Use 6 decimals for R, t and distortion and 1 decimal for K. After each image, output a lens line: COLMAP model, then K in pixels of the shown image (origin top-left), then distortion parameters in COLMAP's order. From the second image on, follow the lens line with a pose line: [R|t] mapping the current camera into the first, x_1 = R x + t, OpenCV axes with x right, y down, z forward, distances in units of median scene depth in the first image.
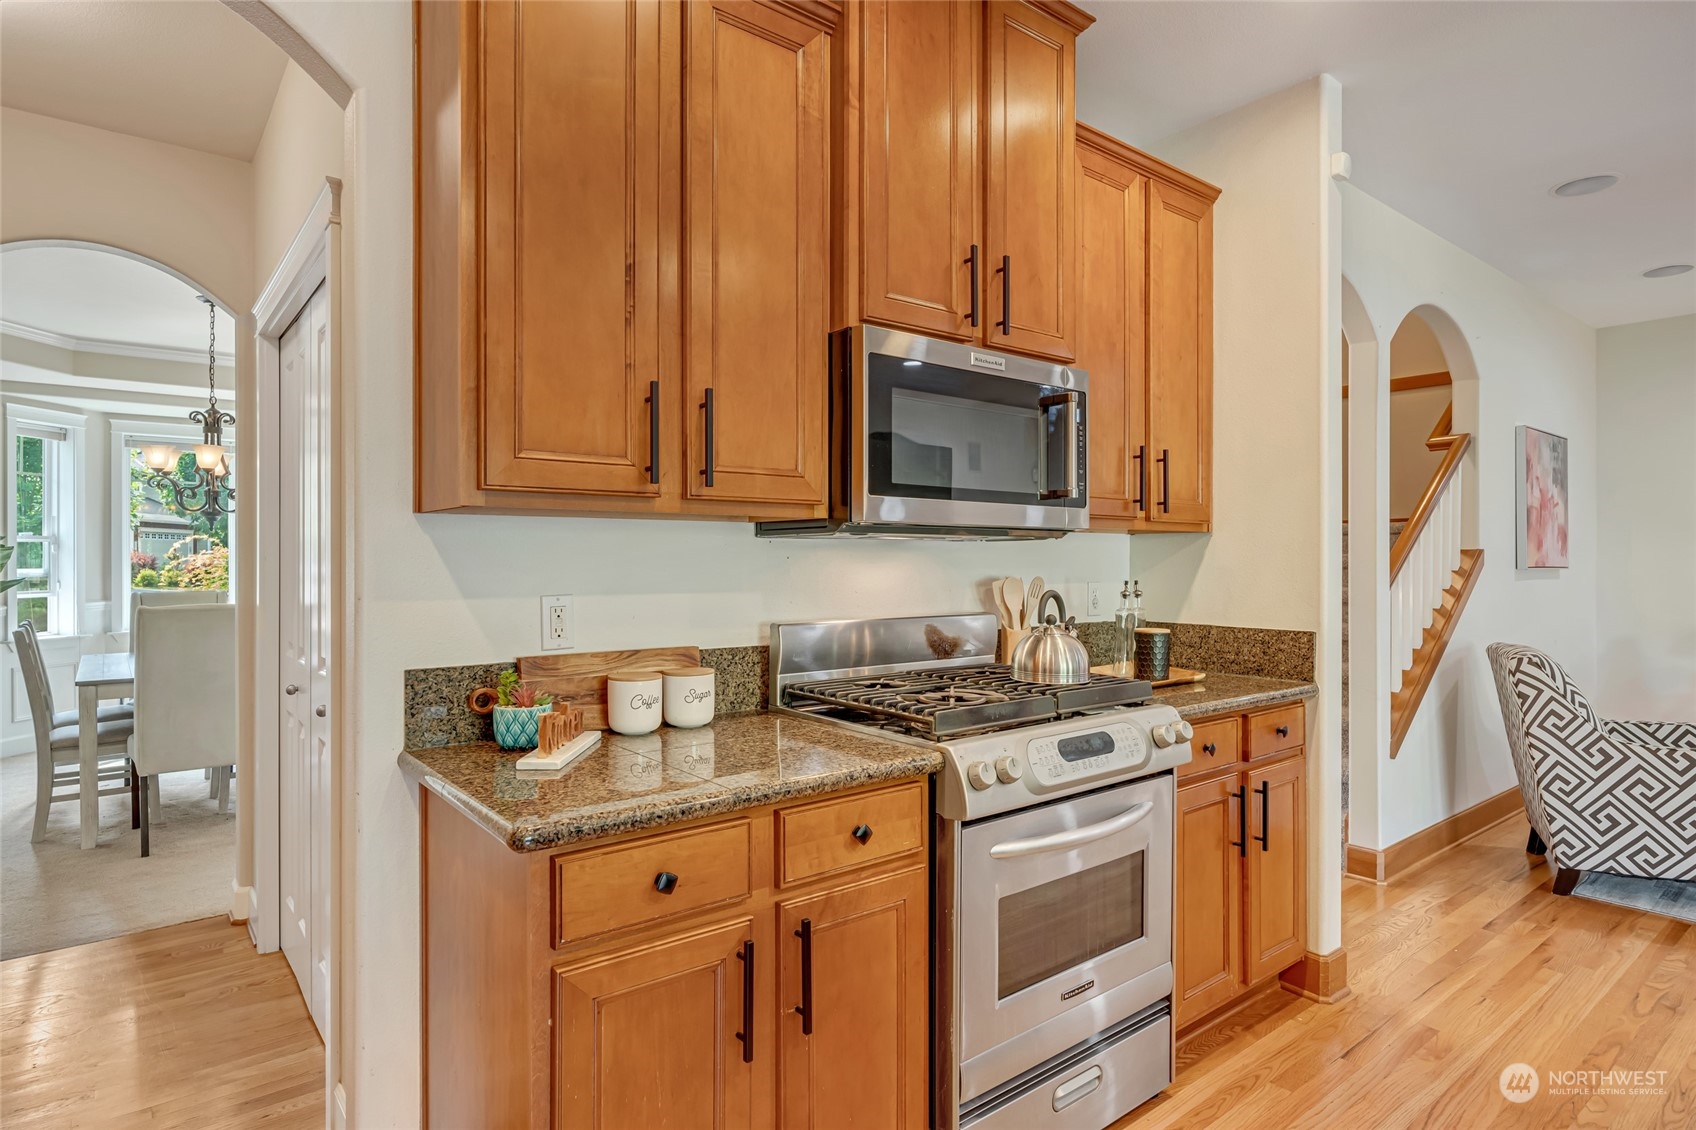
lens RADIAL K [[915.2, 0, 849.4], [0, 915.2, 557.7], [0, 0, 1]] dist [-0.003300, 0.001090]
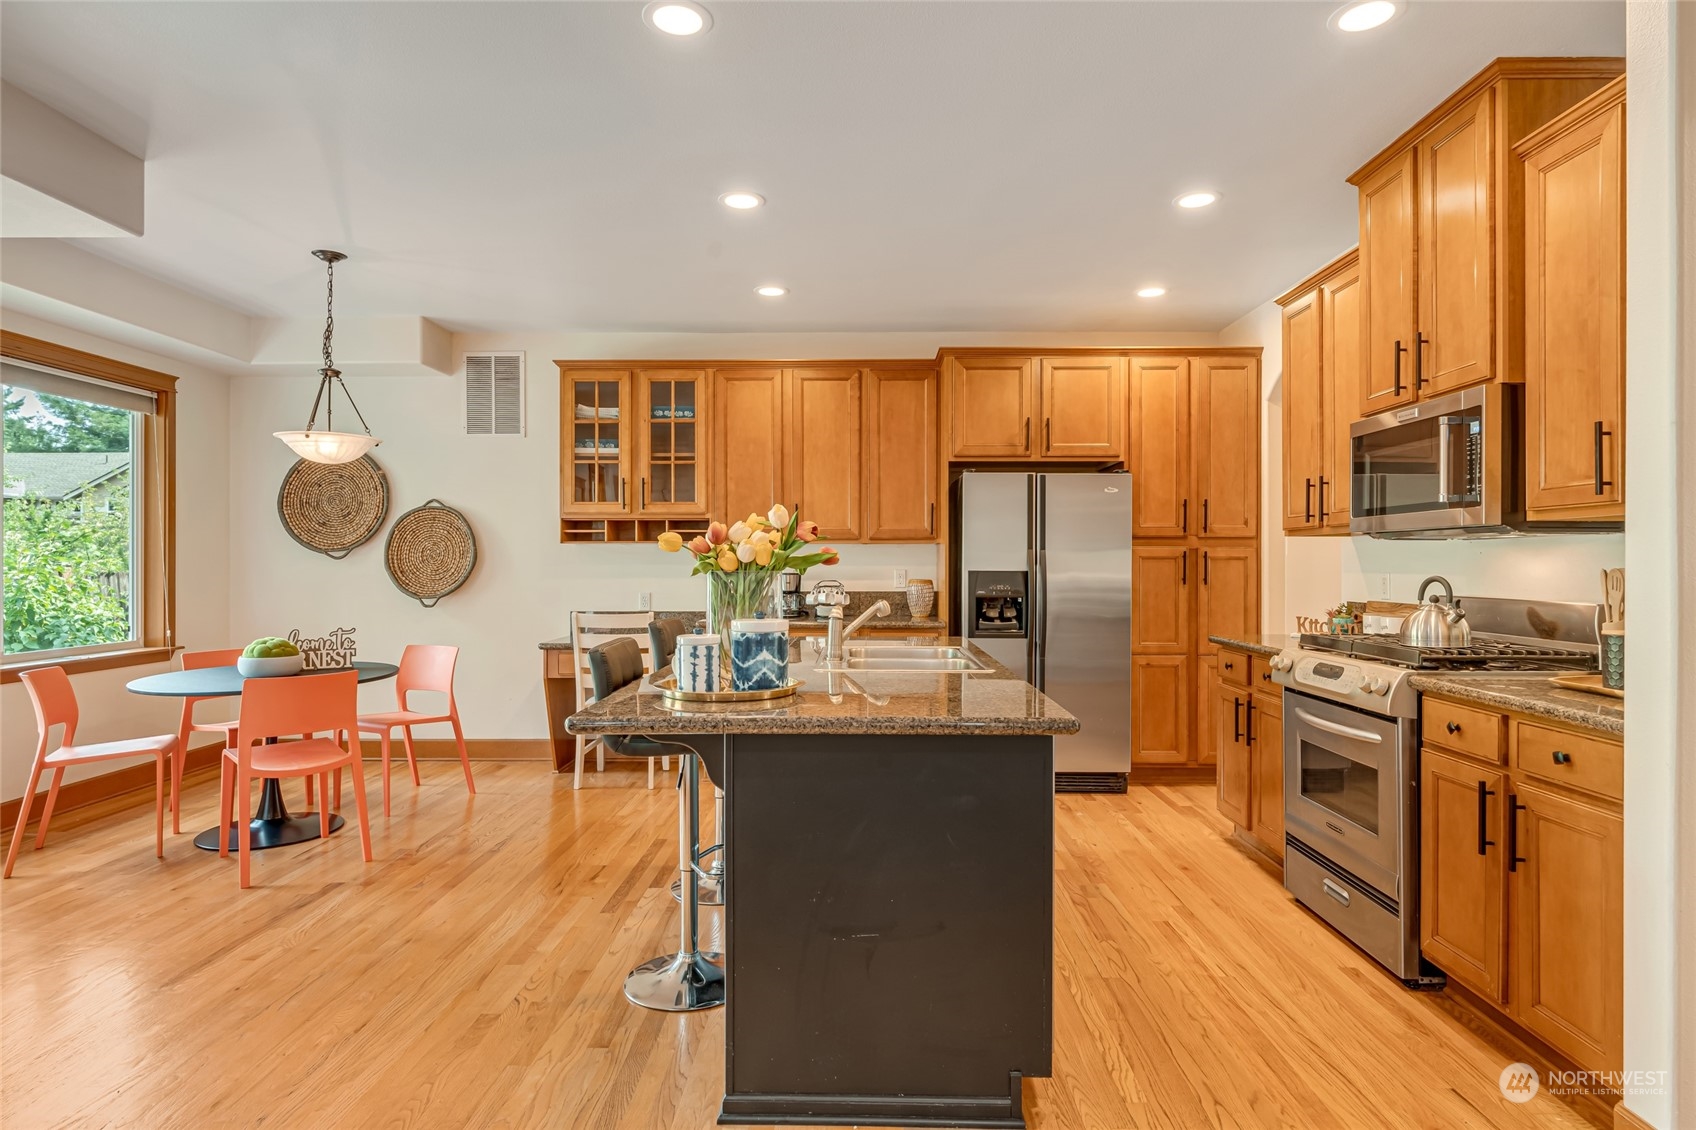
lens RADIAL K [[915.2, 0, 849.4], [0, 915.2, 557.7], [0, 0, 1]] dist [-0.003300, 0.001090]
pose [[-0.639964, -0.005937, -0.768382, 1.129909], [-0.000668, 0.999974, -0.007170, 0.012427], [0.768405, -0.004075, -0.639951, 0.775528]]
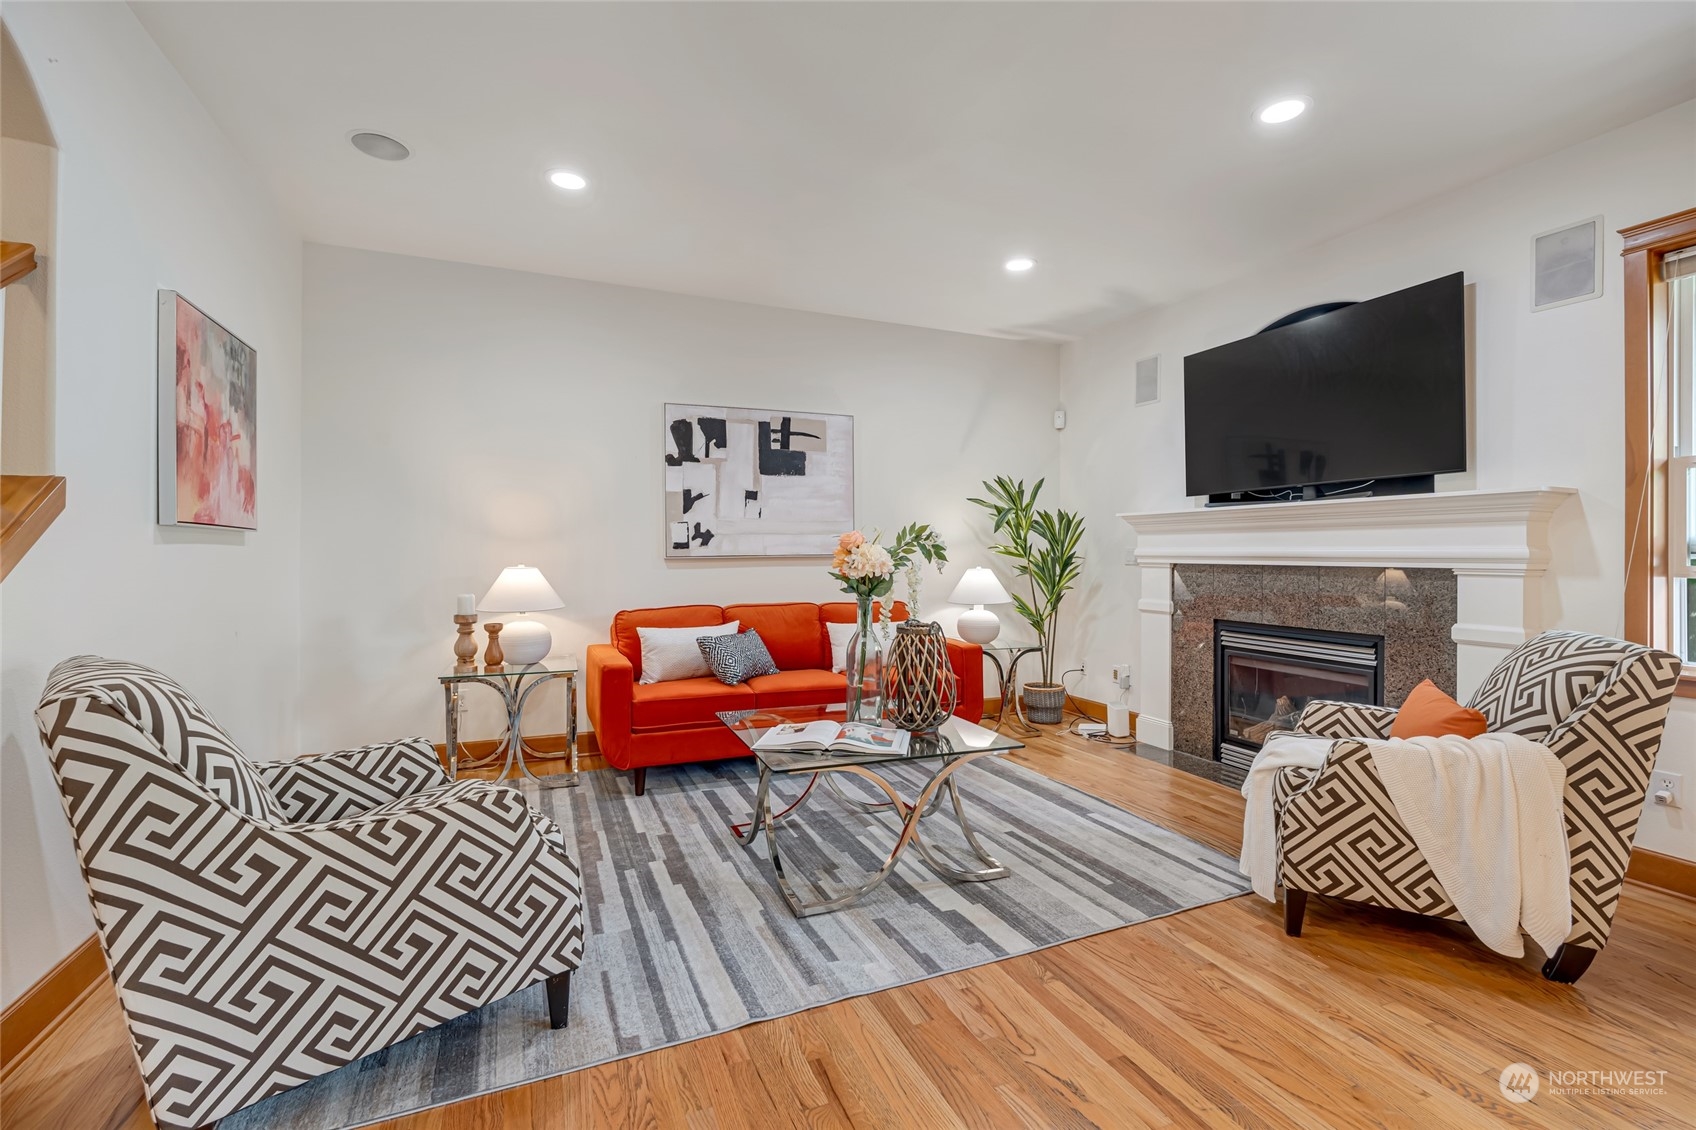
lens RADIAL K [[746.1, 0, 849.5], [0, 746.1, 554.1], [0, 0, 1]] dist [-0.001579, -0.000048]
pose [[0.274826, 0.000515, 0.961494, 0.520302], [-0.005317, 0.999985, 0.000985, 0.040840], [-0.961479, -0.005383, 0.274825, 0.576322]]
